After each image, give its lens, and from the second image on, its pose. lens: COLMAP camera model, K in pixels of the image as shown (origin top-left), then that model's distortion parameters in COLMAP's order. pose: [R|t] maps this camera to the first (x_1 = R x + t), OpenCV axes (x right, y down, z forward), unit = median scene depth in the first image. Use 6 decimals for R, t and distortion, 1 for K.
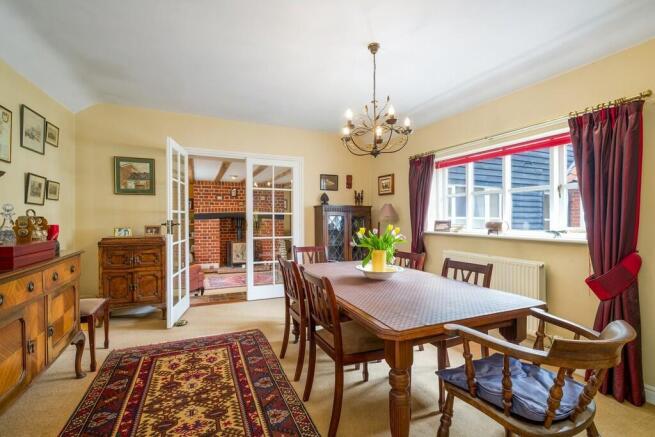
lens RADIAL K [[301.4, 0, 328.1], [0, 301.4, 225.9], [0, 0, 1]] dist [-0.000861, -0.000077]
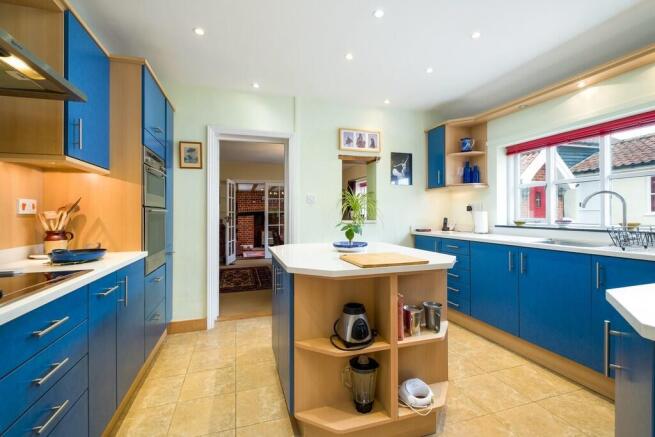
lens RADIAL K [[309.4, 0, 325.6], [0, 309.4, 209.5], [0, 0, 1]] dist [-0.002032, -0.000452]
pose [[0.990129, -0.009810, -0.139812, 0.336778], [0.003980, 0.999113, -0.041916, 0.020410], [0.140099, 0.040946, 0.989291, -0.768098]]
